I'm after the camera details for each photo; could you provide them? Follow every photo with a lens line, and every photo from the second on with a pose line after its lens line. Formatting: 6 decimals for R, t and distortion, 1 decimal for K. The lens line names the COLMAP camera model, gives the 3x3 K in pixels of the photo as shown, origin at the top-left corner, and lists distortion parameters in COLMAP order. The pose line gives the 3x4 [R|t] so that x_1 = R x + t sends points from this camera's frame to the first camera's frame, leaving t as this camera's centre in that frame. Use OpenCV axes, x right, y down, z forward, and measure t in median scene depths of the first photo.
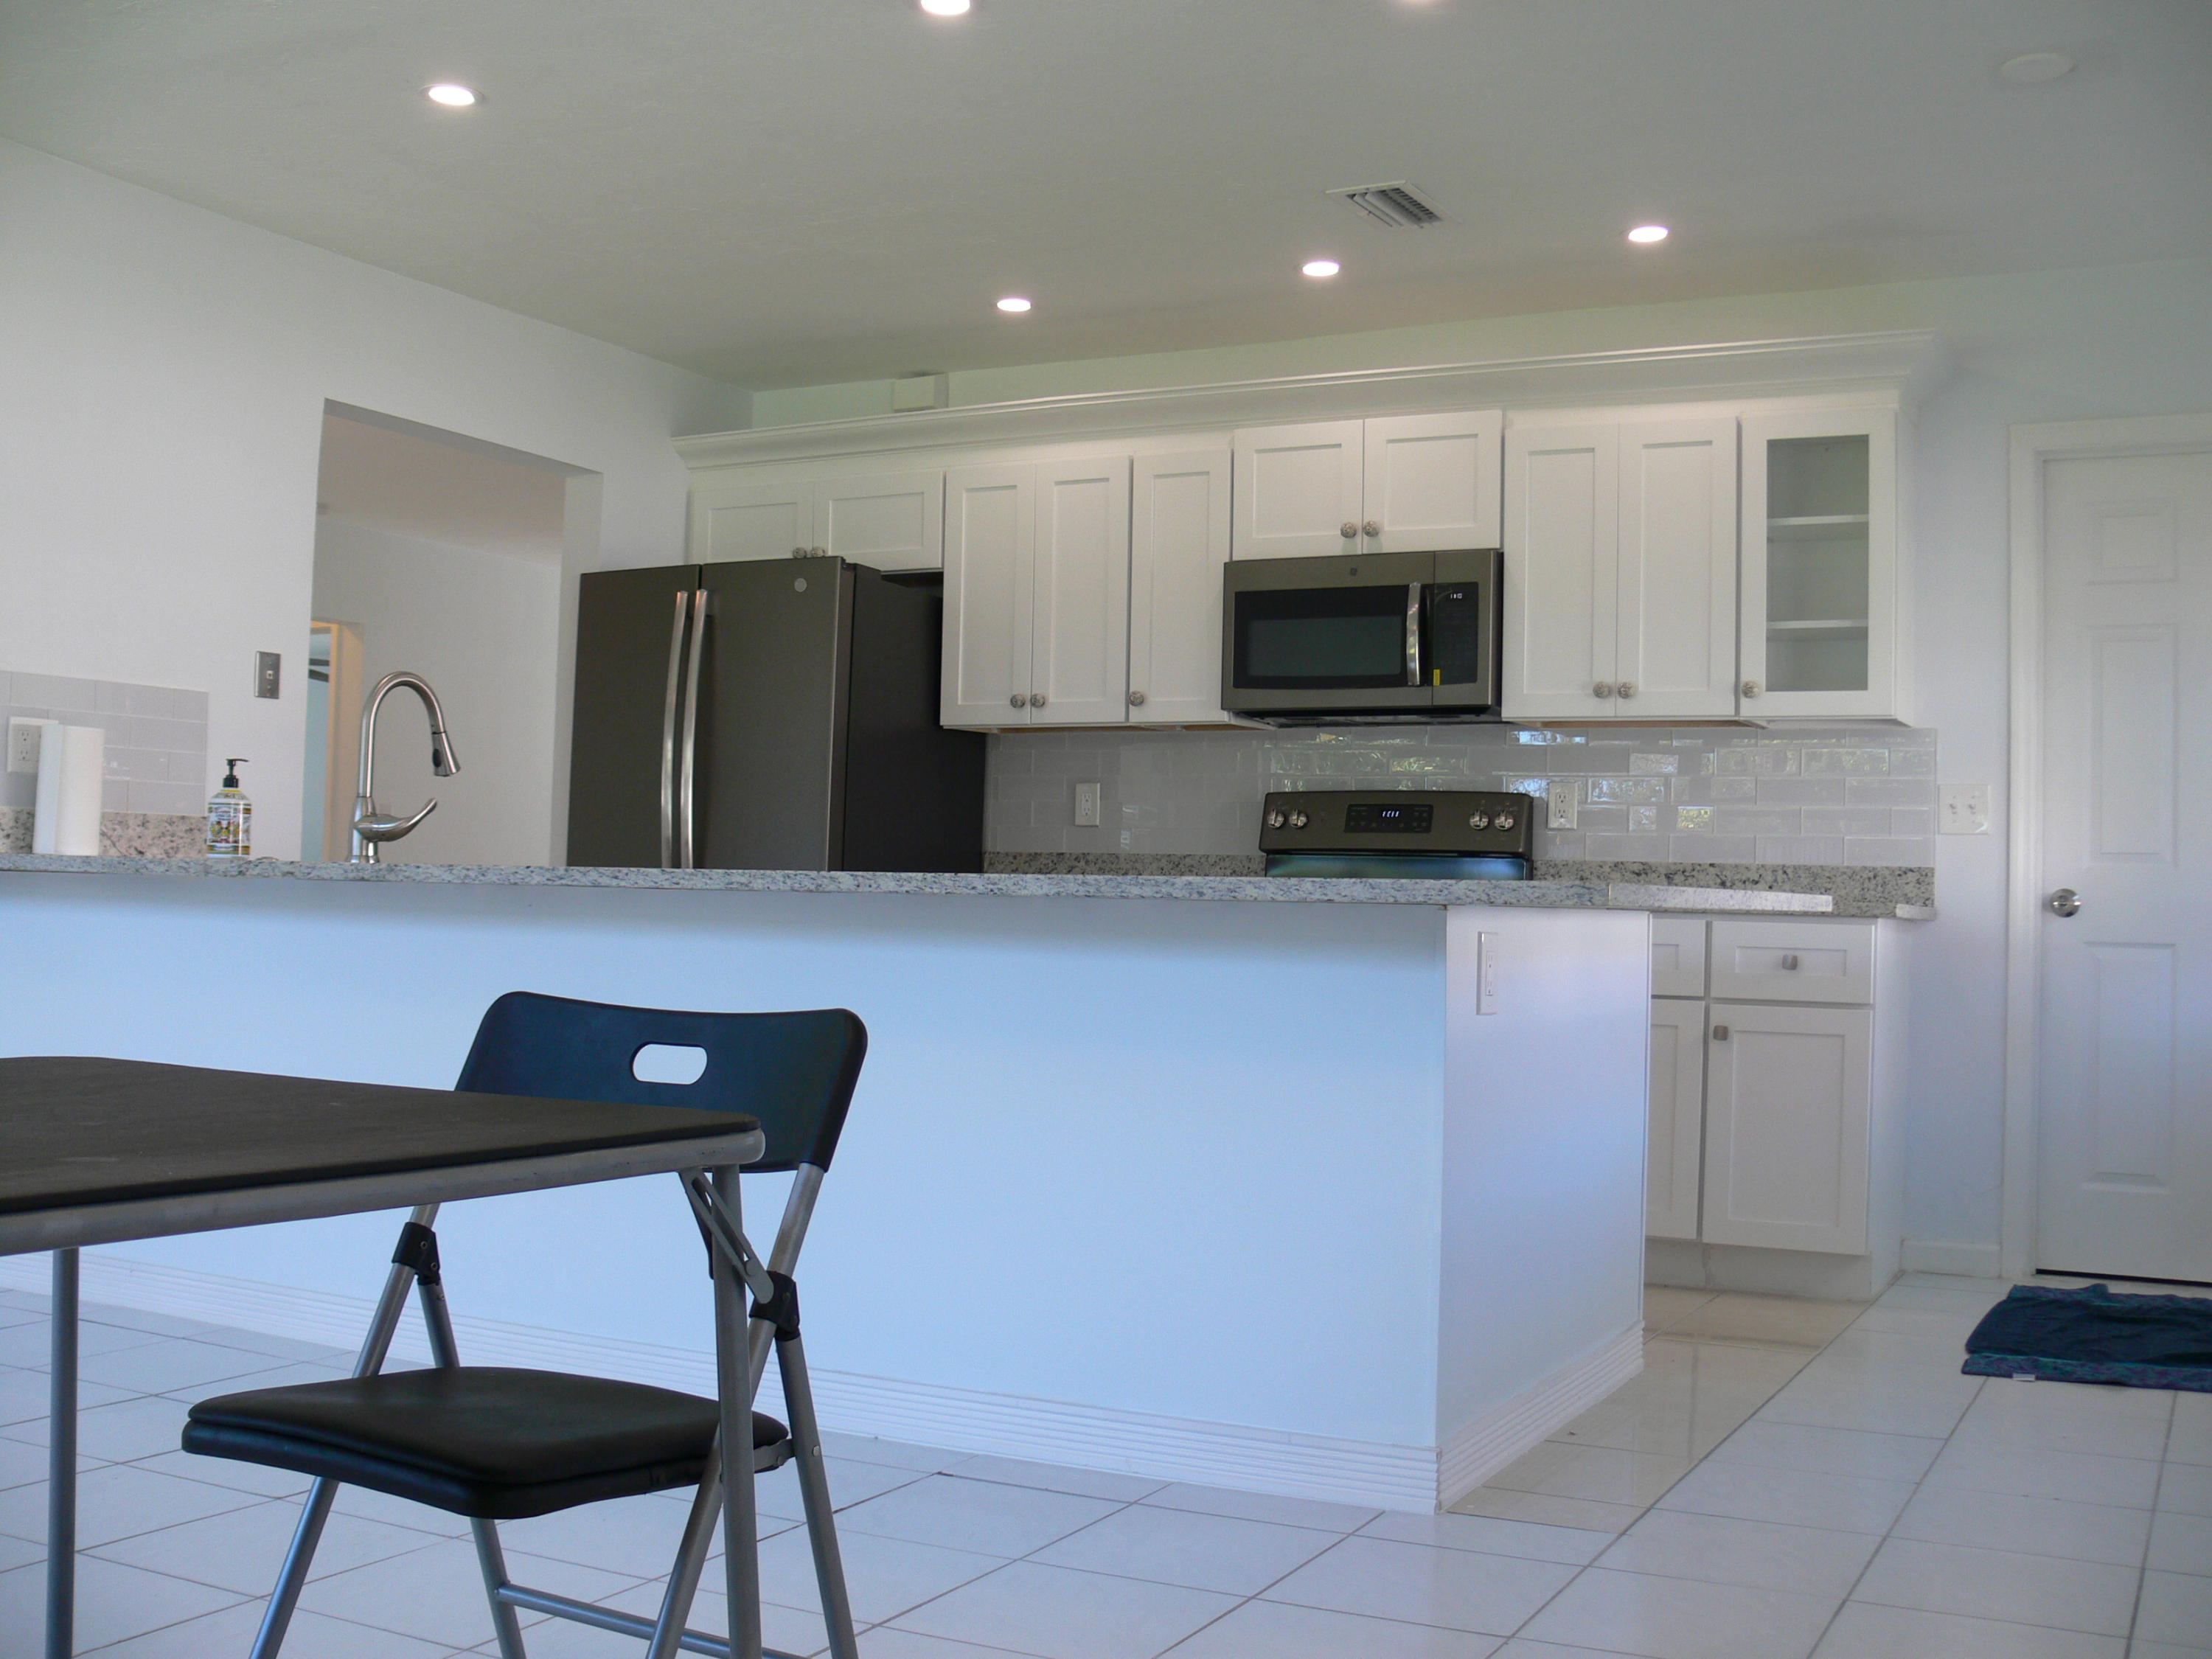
lens RADIAL K [[2294.5, 0, 1106.0], [0, 2294.5, 829.5], [0, 0, 1]] dist [-0.200114, 0.232170]
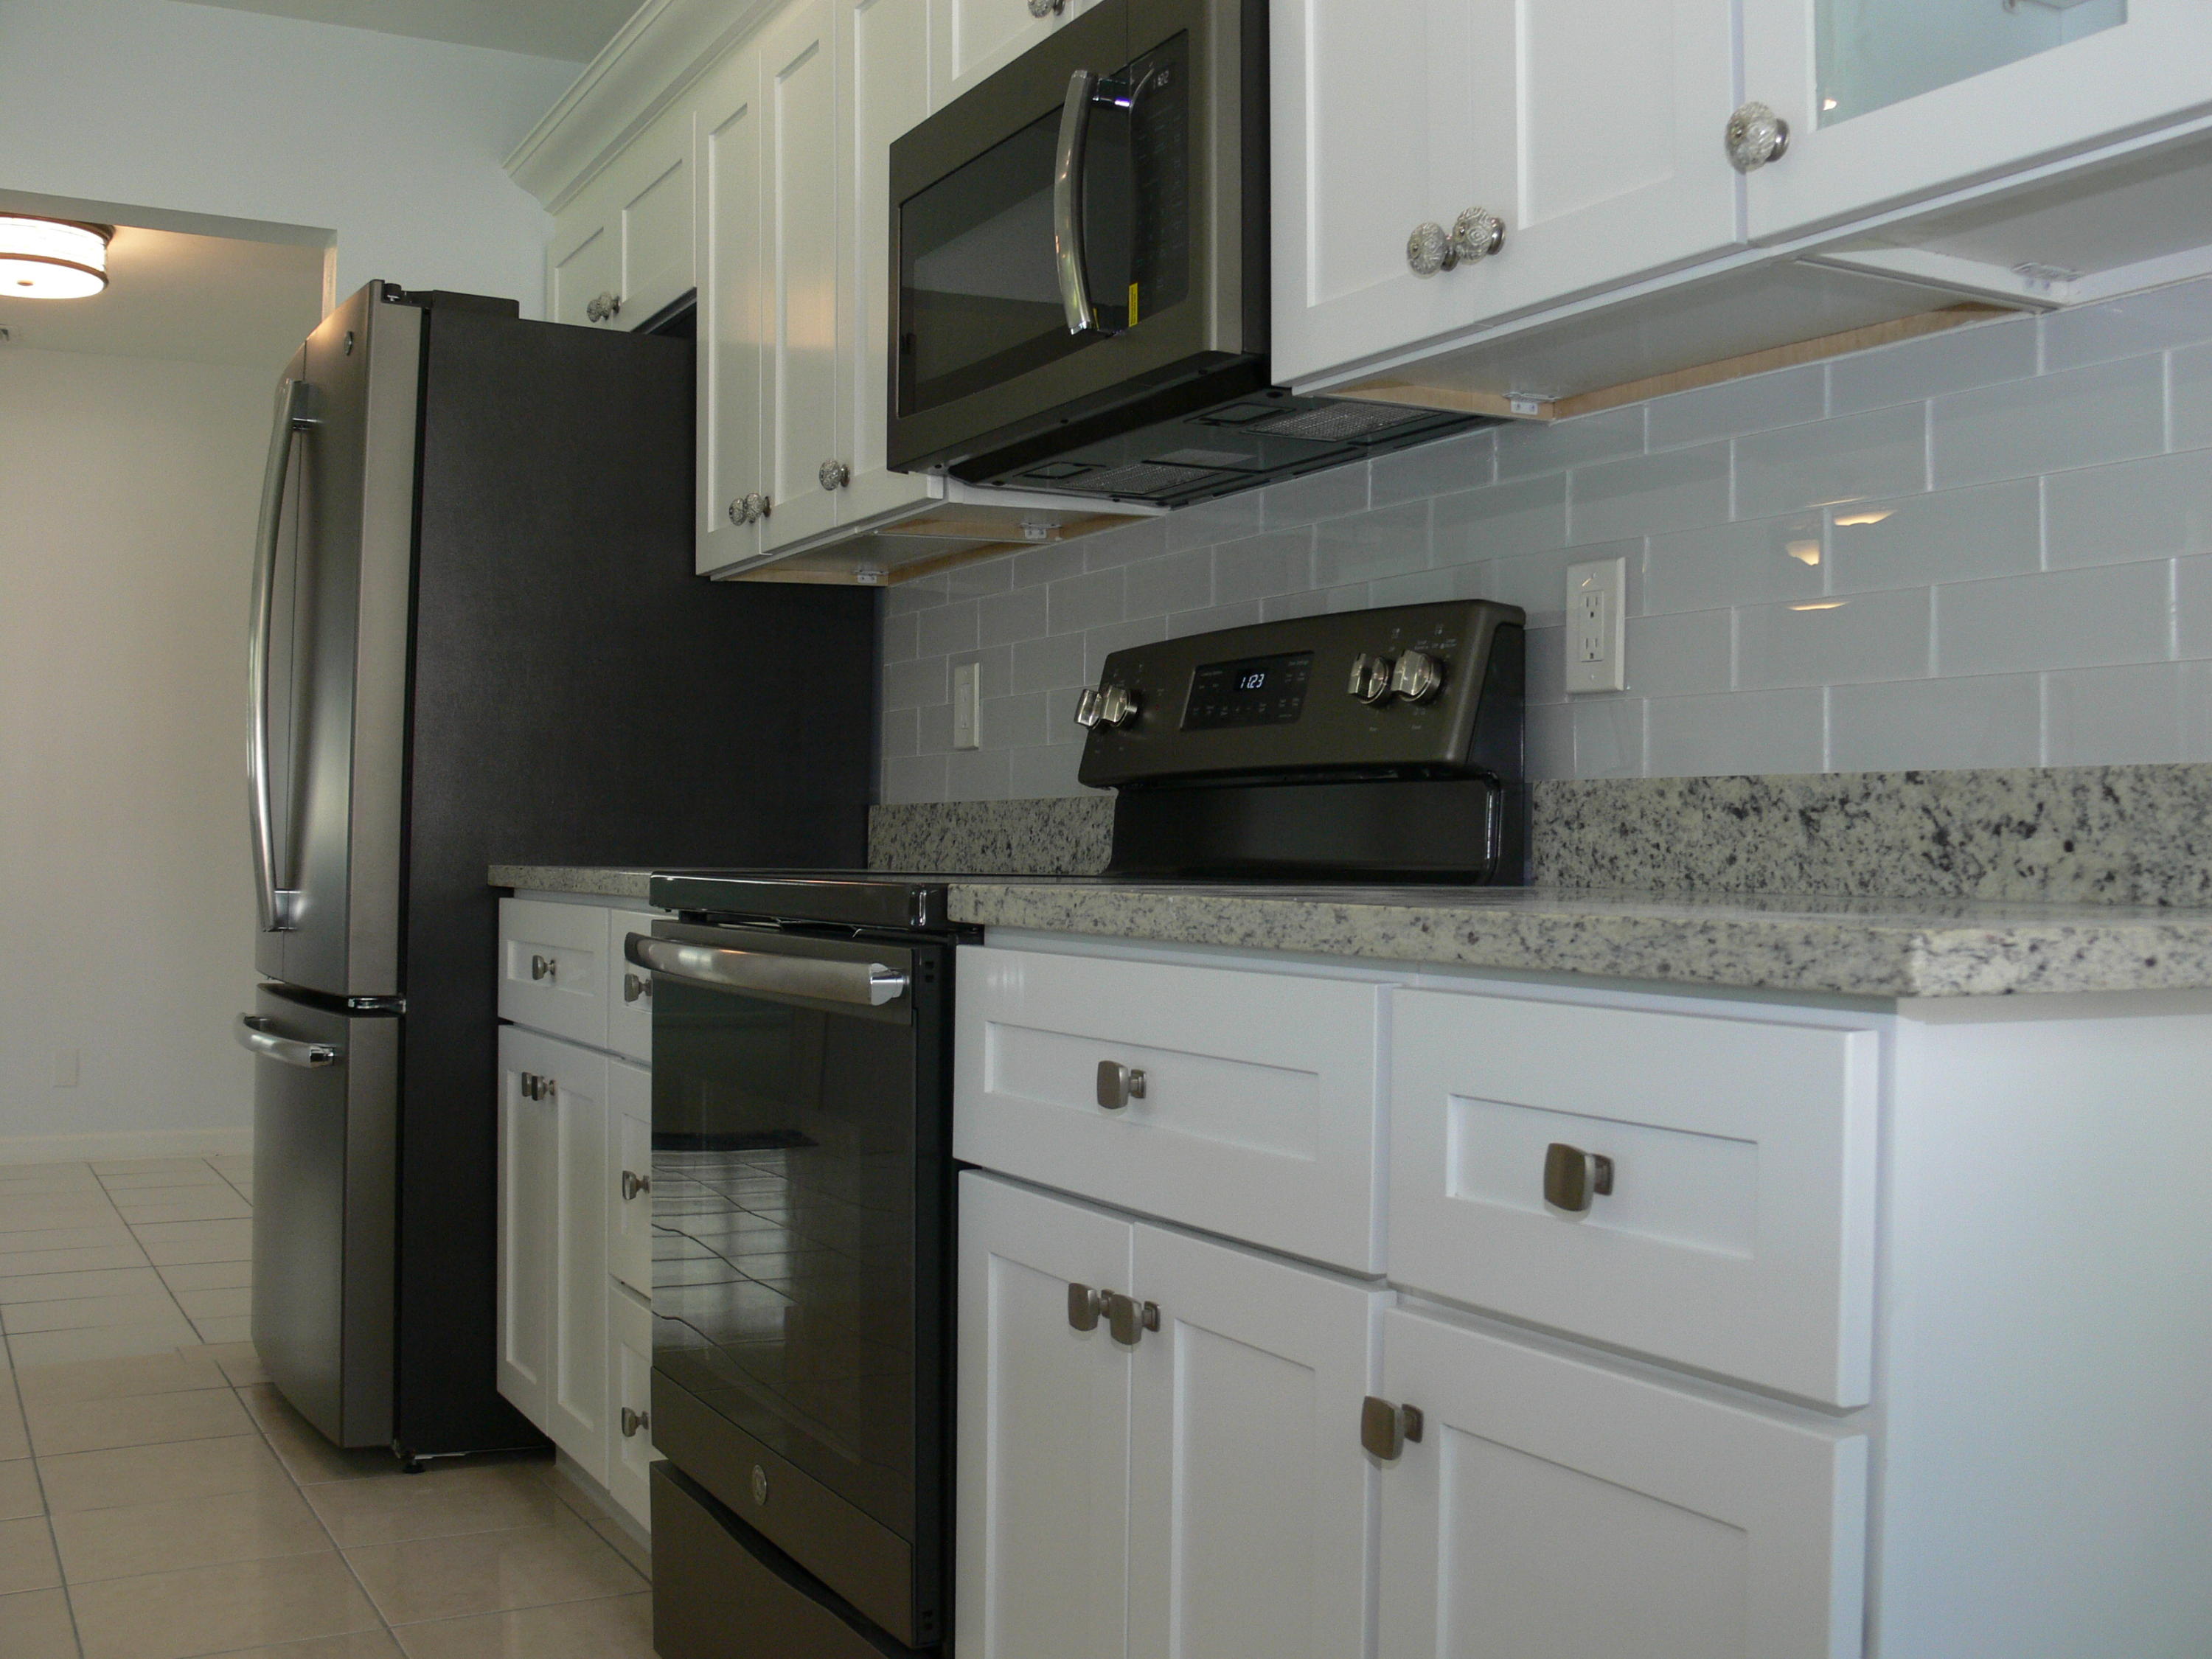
lens RADIAL K [[2294.5, 0, 1106.0], [0, 2294.5, 829.5], [0, 0, 1]] dist [-0.200114, 0.232170]
pose [[0.829881, -0.024341, -0.557409, 0.342783], [0.029669, 0.999560, 0.000521, 0.019201], [0.557151, -0.016970, 0.830238, 0.679503]]
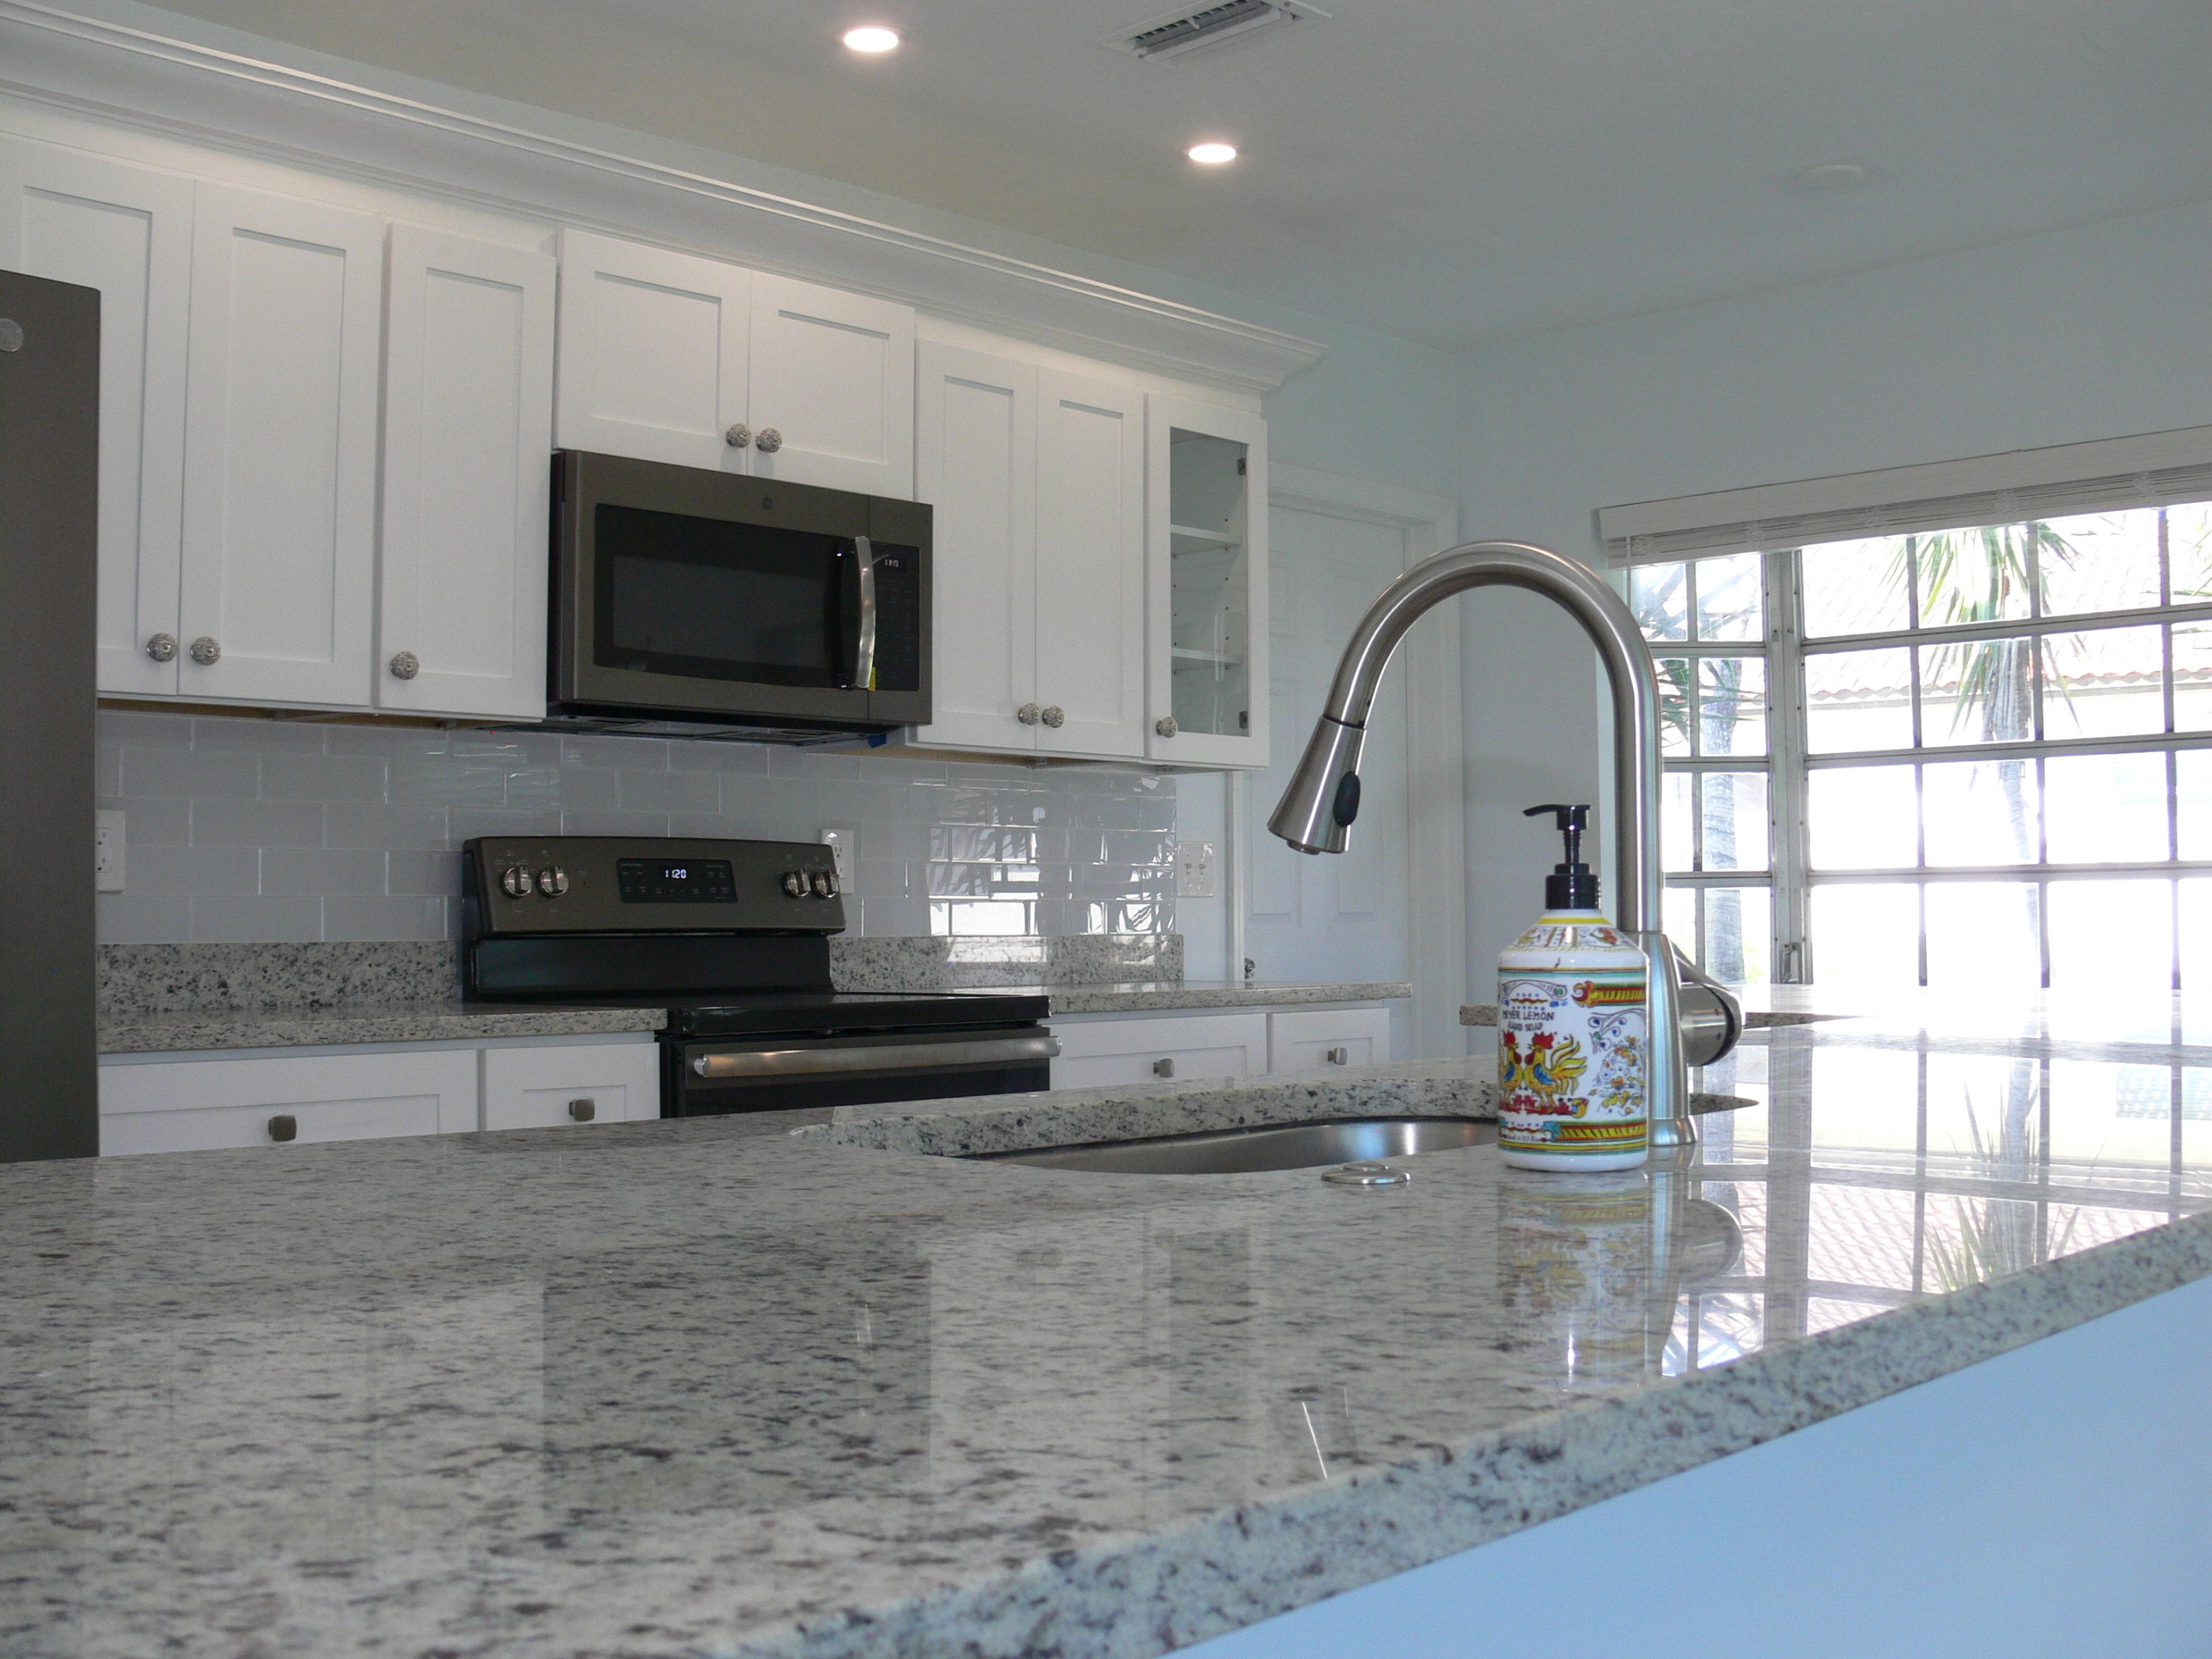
lens RADIAL K [[2294.5, 0, 1106.0], [0, 2294.5, 829.5], [0, 0, 1]] dist [-0.200114, 0.232170]
pose [[0.277529, 0.009722, 0.960668, -0.487190], [-0.013629, 0.999888, -0.006181, -0.017903], [-0.960620, -0.011378, 0.277631, 0.734536]]
